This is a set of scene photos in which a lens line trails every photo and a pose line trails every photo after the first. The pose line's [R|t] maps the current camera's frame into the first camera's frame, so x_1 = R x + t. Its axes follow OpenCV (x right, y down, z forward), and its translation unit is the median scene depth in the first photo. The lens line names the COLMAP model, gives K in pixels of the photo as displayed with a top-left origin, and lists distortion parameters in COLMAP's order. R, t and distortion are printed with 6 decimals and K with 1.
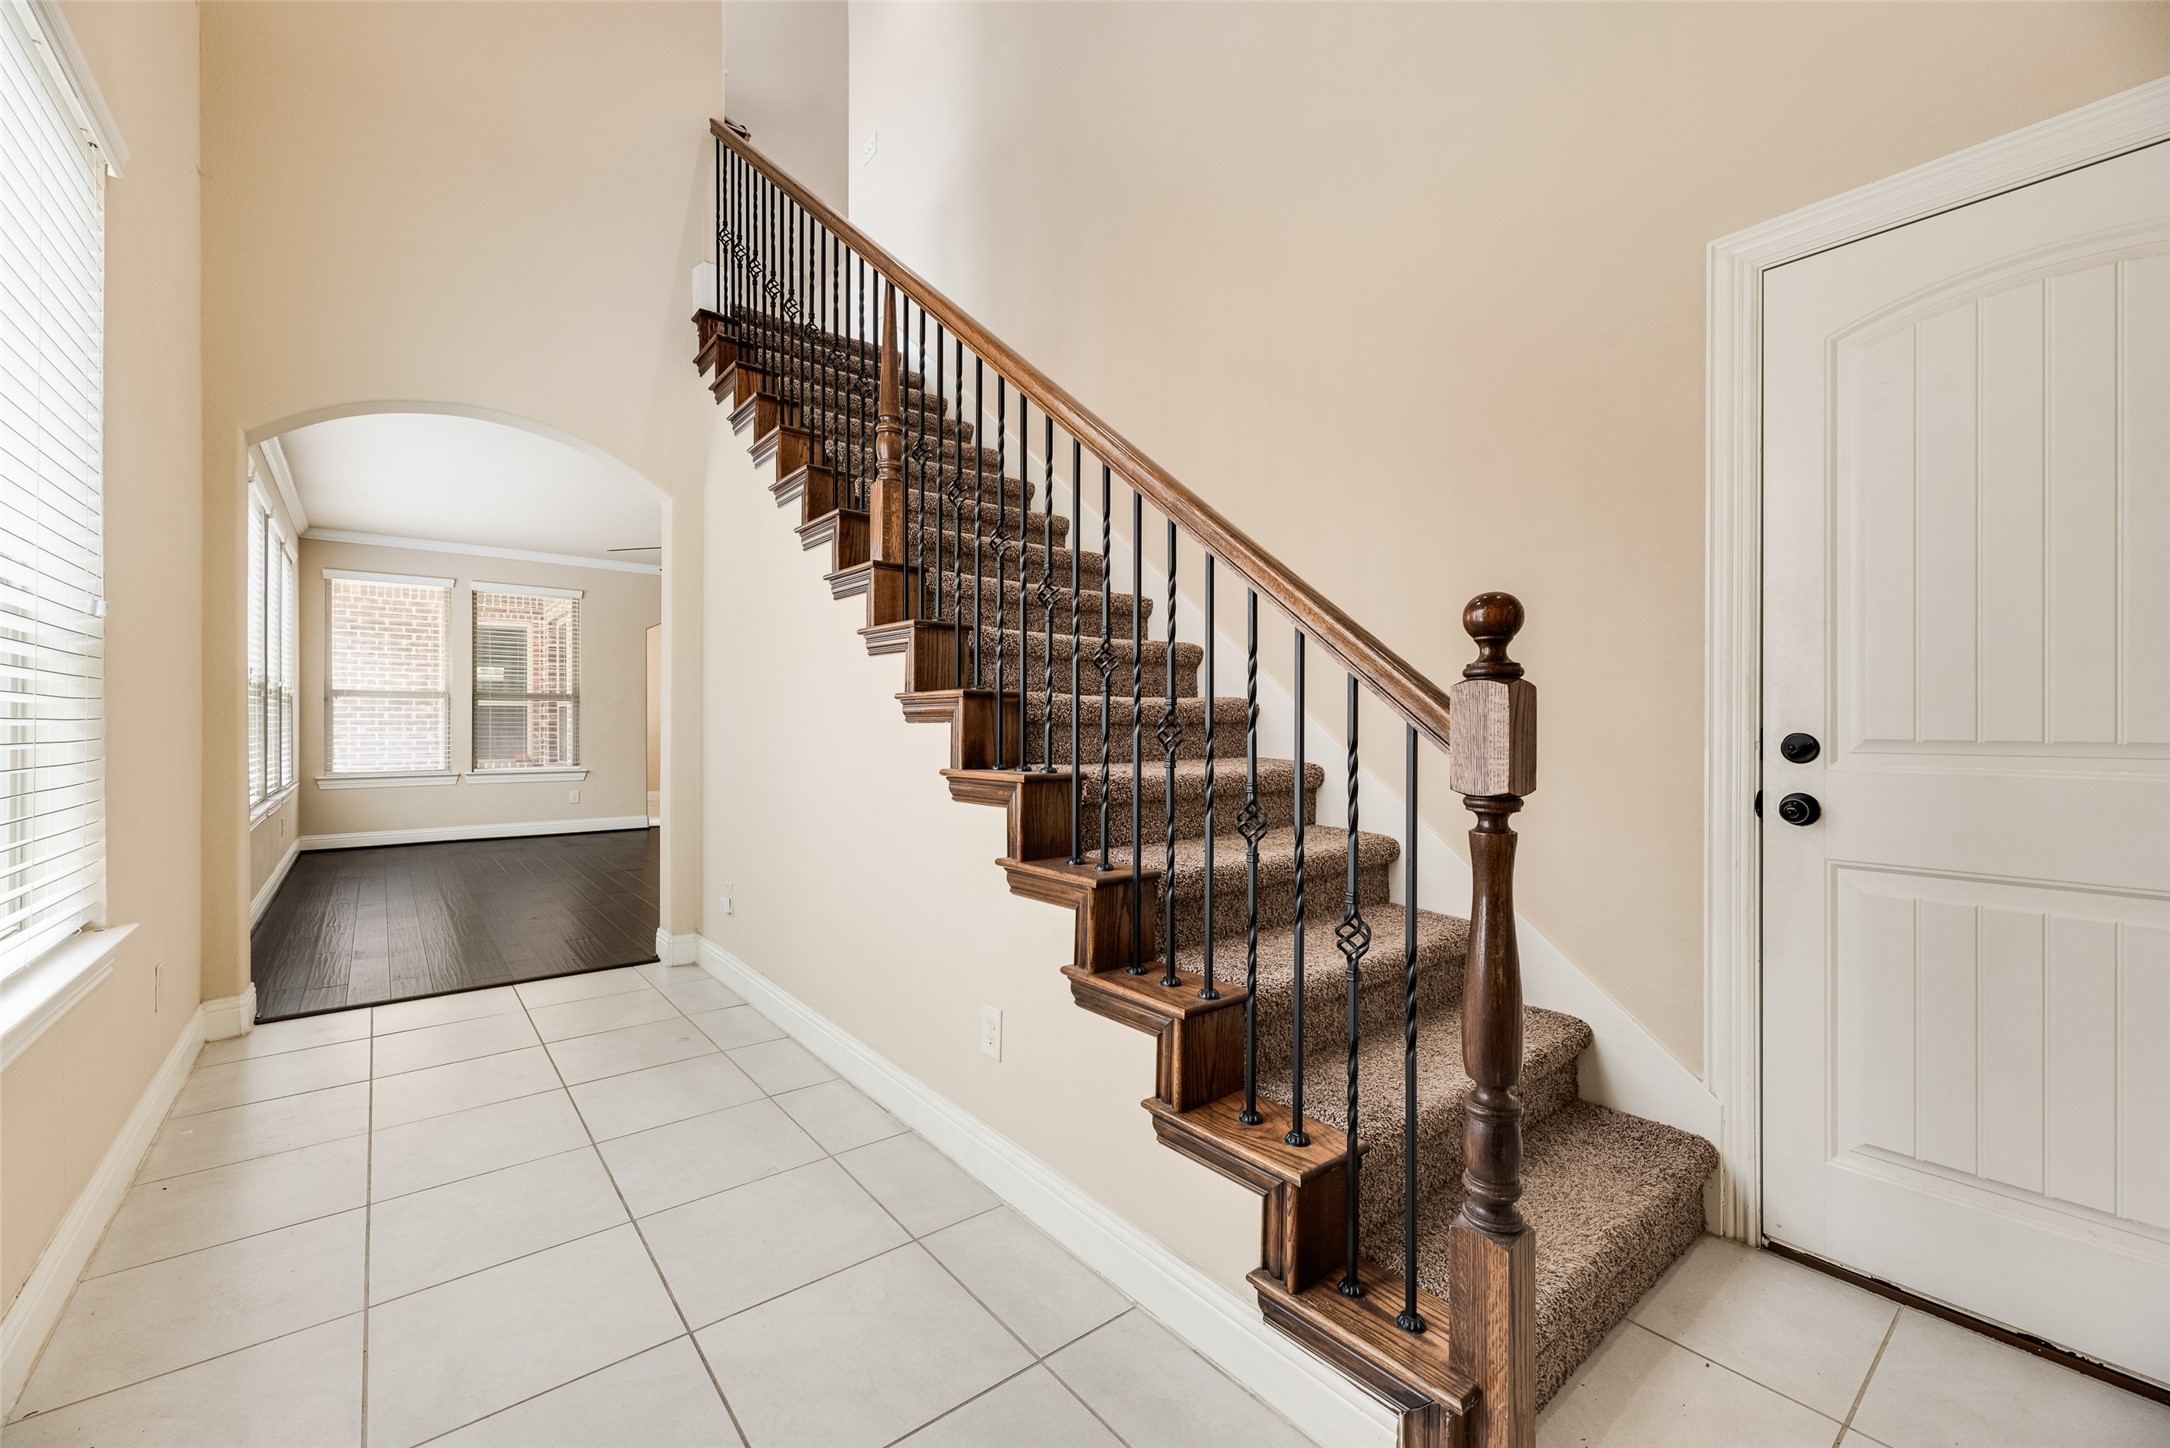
lens RADIAL K [[866.2, 0, 1092.9], [0, 866.2, 729.4], [0, 0, 1]] dist [0.022943, -0.017604]
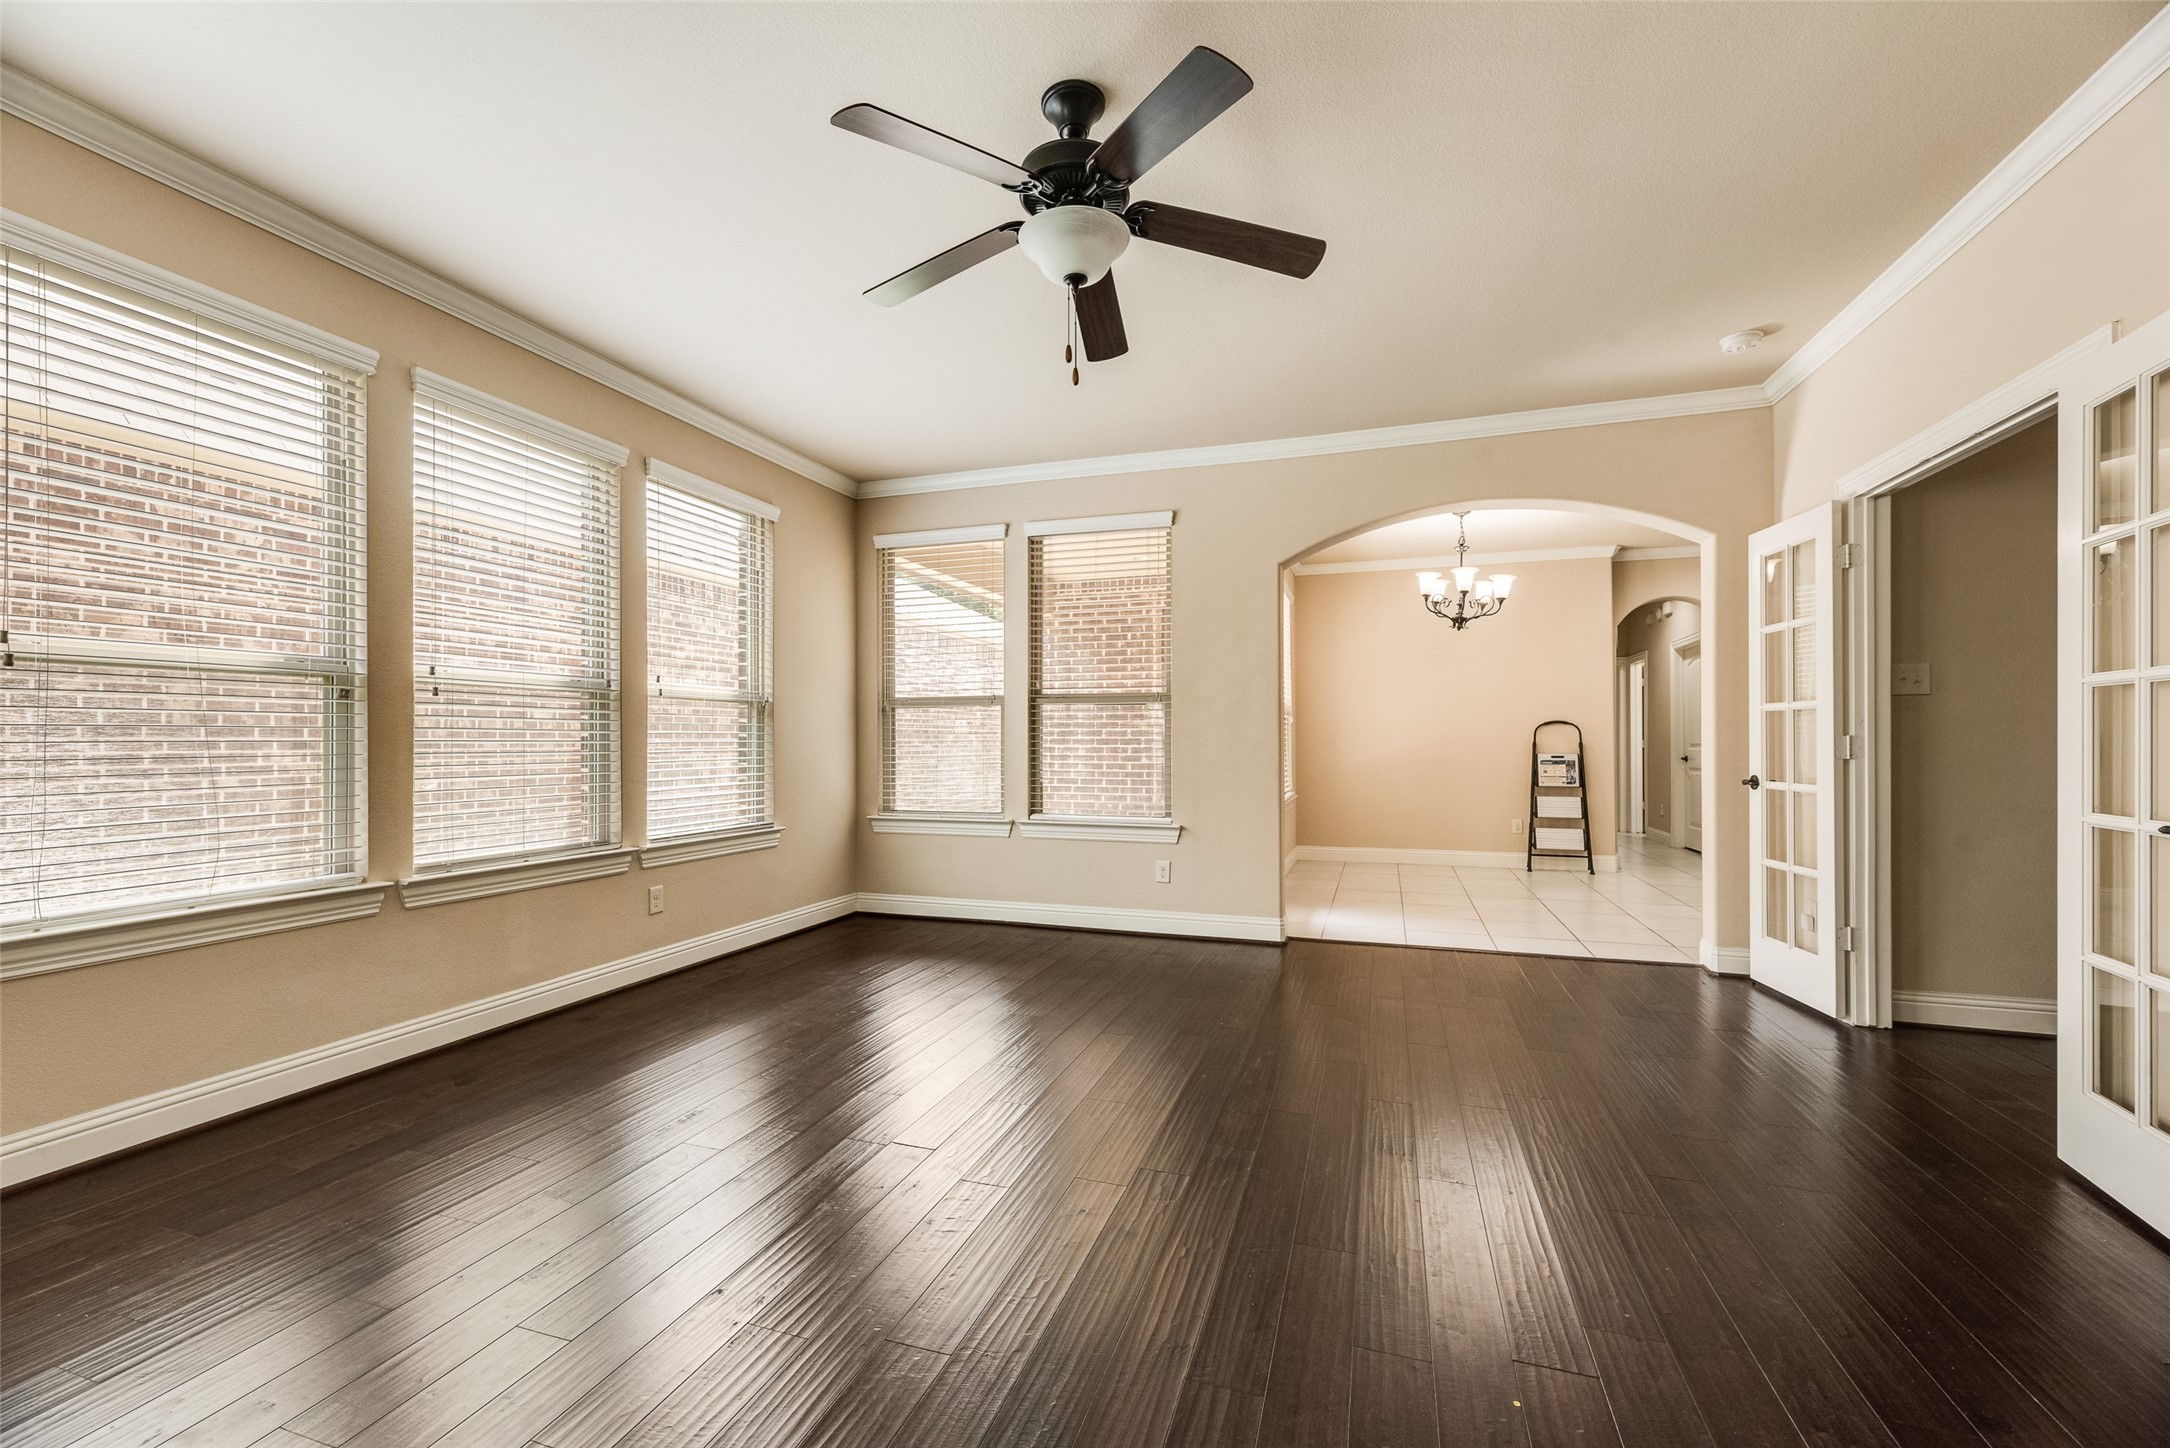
lens RADIAL K [[876.5, 0, 1081.6], [0, 876.5, 743.7], [0, 0, 1]] dist [0.000569, -0.000258]
pose [[0.529214, 0.000384, -0.848489, -0.144521], [-0.003990, 0.999990, -0.002036, -0.005142], [0.848479, 0.004463, 0.529210, 0.706656]]
